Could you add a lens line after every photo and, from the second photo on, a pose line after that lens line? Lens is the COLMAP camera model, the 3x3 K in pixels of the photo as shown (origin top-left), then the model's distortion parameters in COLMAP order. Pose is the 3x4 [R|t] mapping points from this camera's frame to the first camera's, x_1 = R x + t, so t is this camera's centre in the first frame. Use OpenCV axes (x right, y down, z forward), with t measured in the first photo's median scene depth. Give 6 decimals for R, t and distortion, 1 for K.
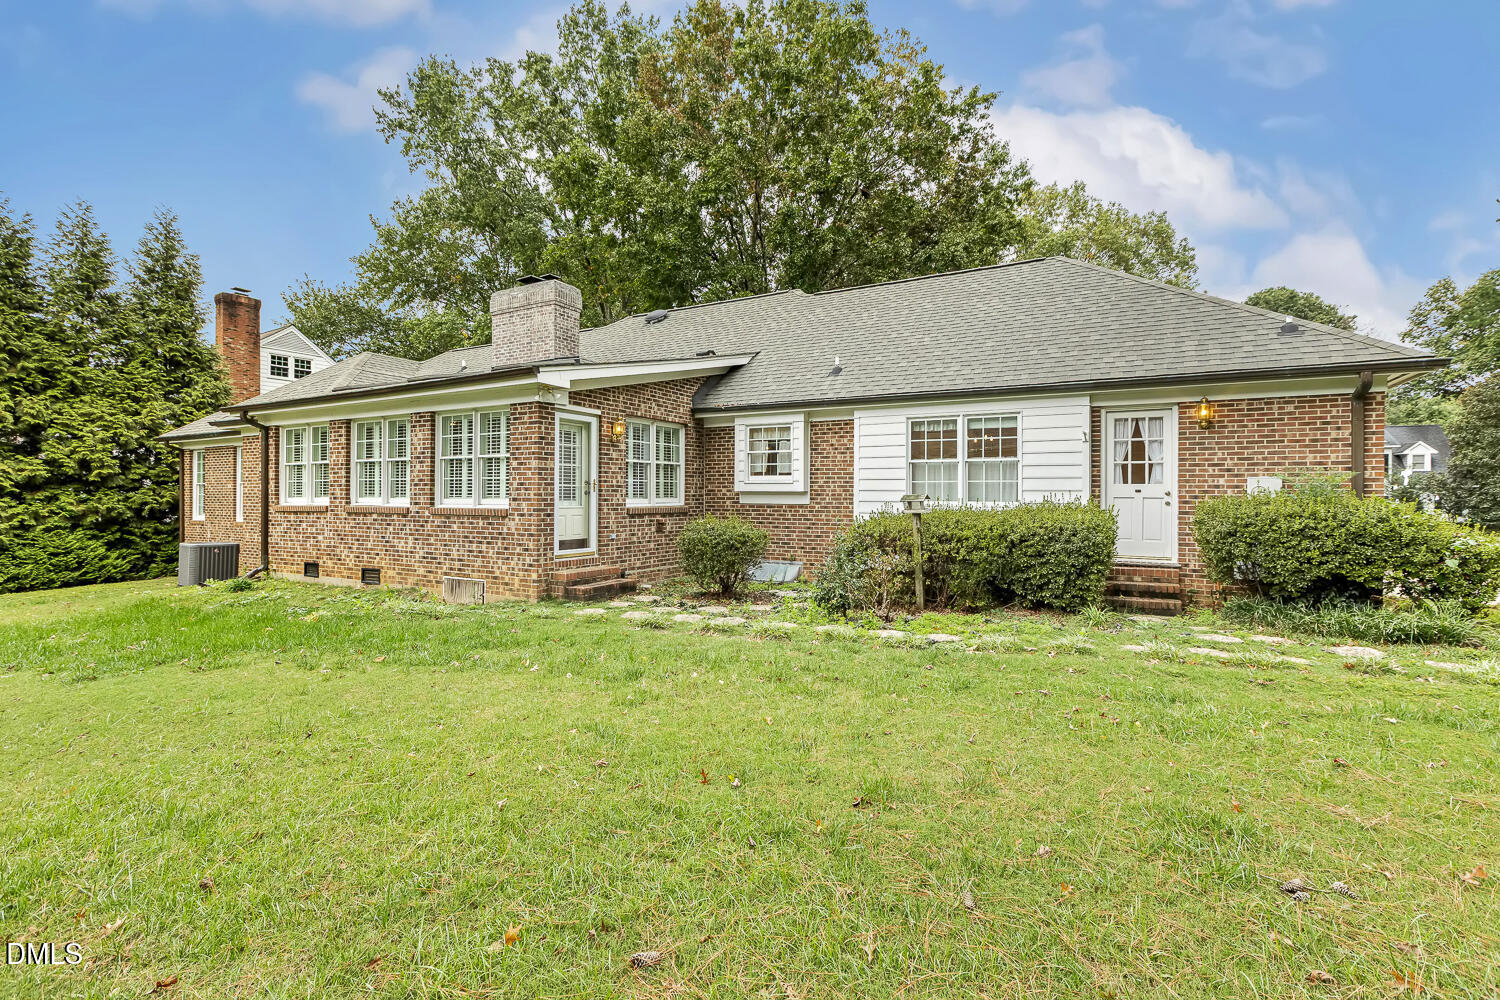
lens RADIAL K [[678.1, 0, 755.5], [0, 678.1, 479.2], [0, 0, 1]] dist [-0.000060, 0.000091]
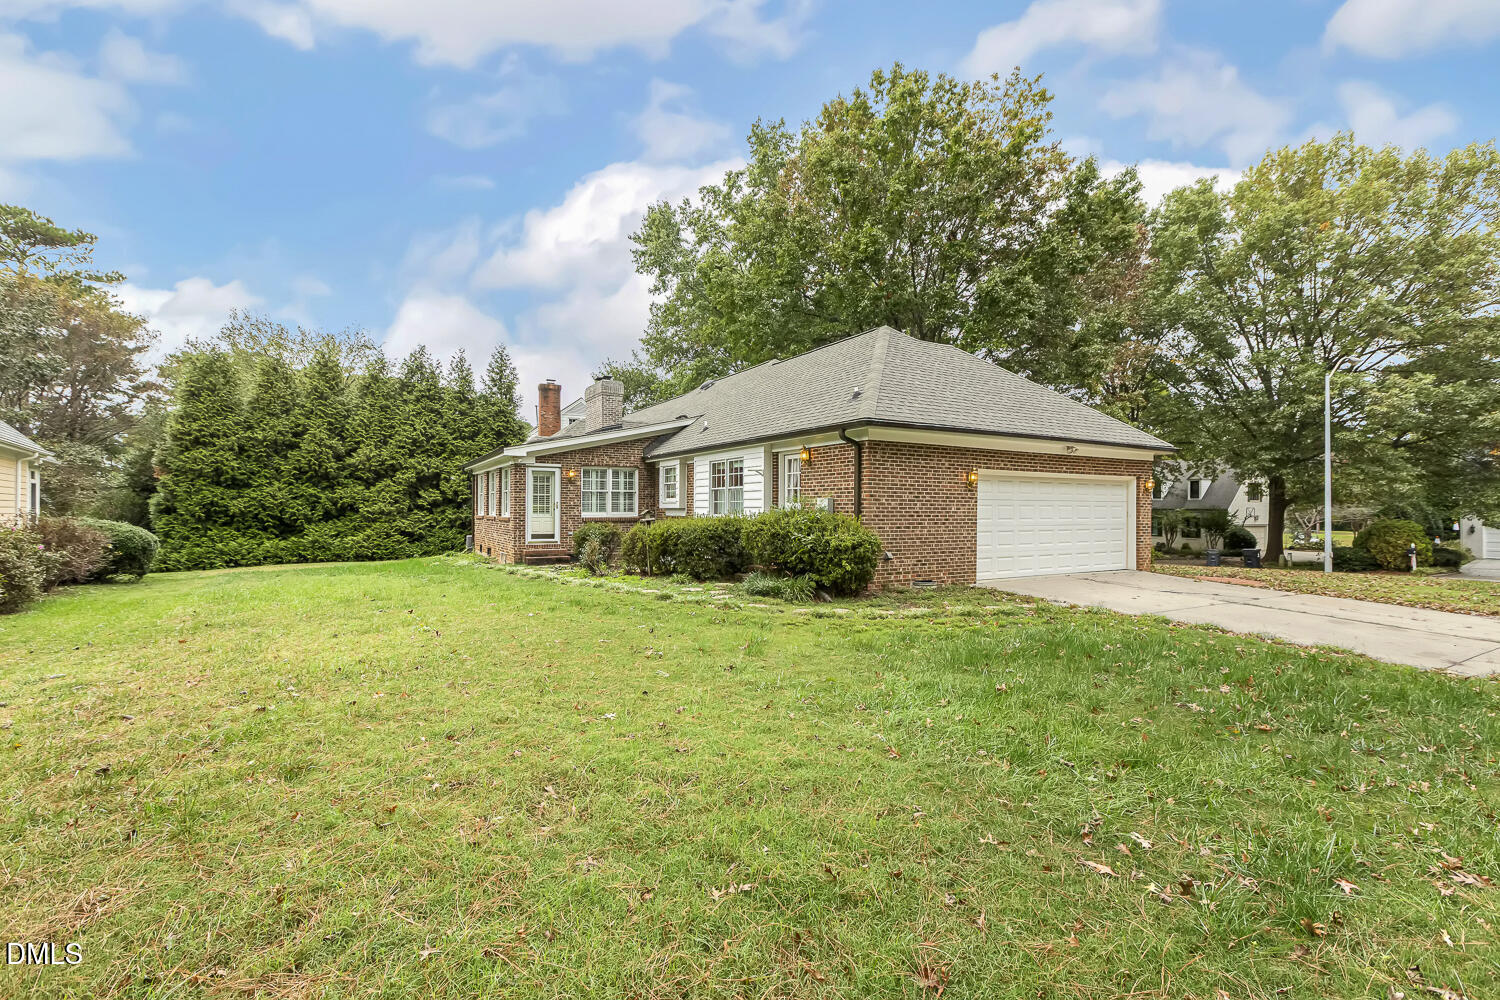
lens RADIAL K [[666.9, 0, 750.0], [0, 666.9, 500.0], [0, 0, 1]] dist [-0.001481, 0.000270]
pose [[0.862605, -0.007434, -0.505824, 1.074014], [0.012758, 0.999894, 0.007061, -0.010463], [0.505718, -0.012545, 0.862608, -0.286645]]
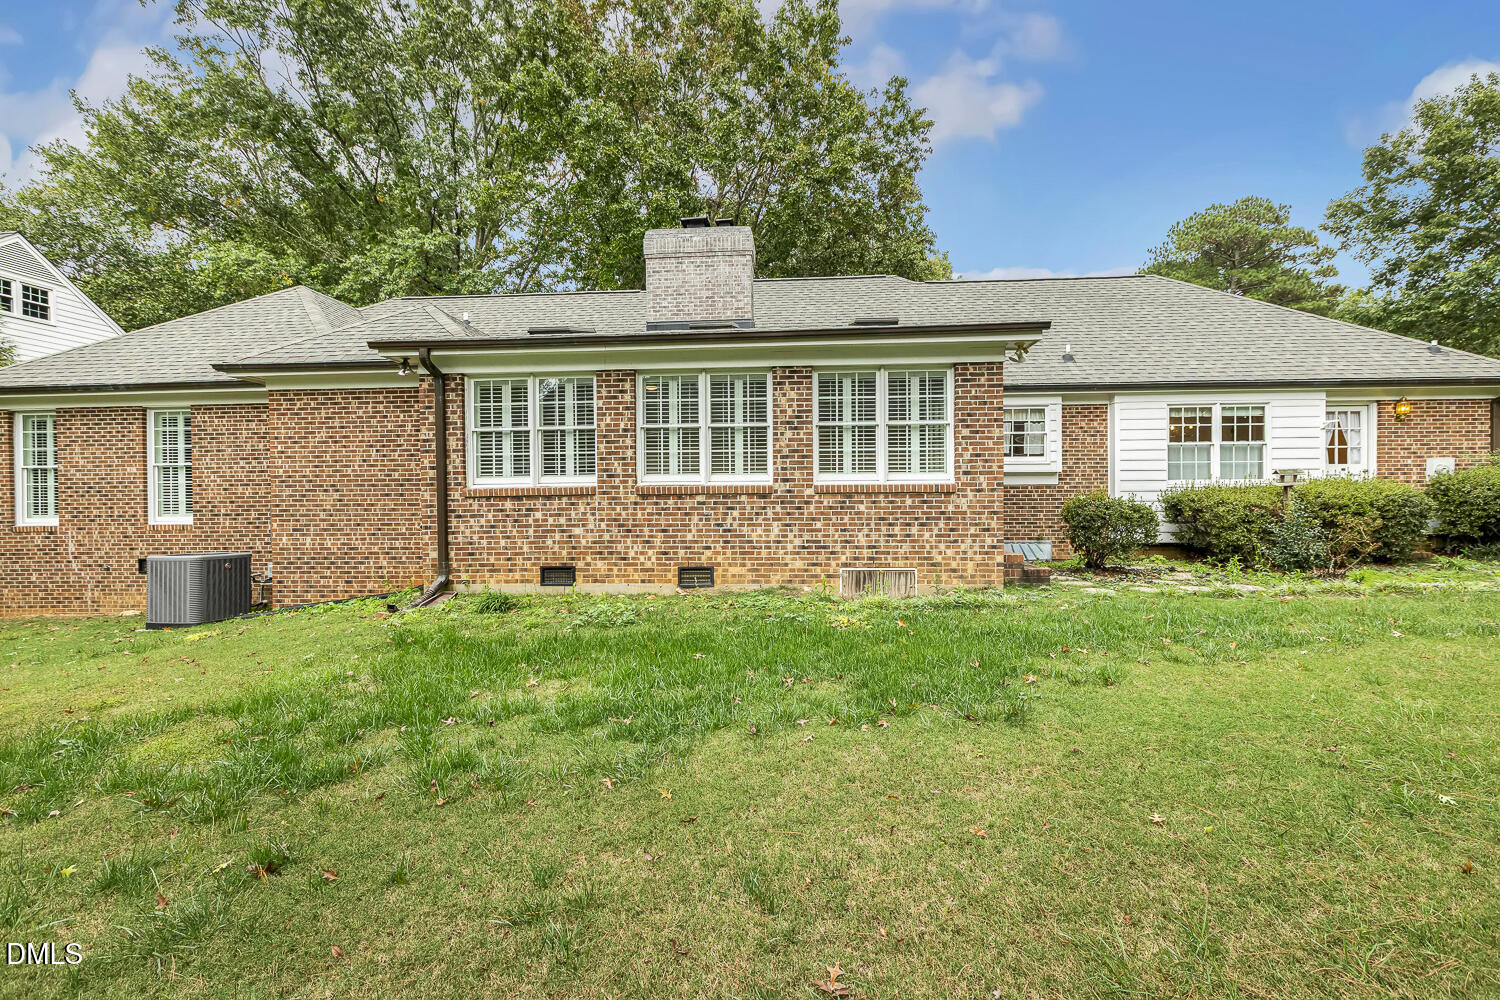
lens RADIAL K [[666.9, 0, 750.0], [0, 666.9, 500.0], [0, 0, 1]] dist [-0.001481, 0.000270]
pose [[0.906800, -0.010525, 0.421429, -0.841731], [-0.000768, 0.999645, 0.026619, 0.036520], [-0.421560, -0.024462, 0.906471, 0.295540]]
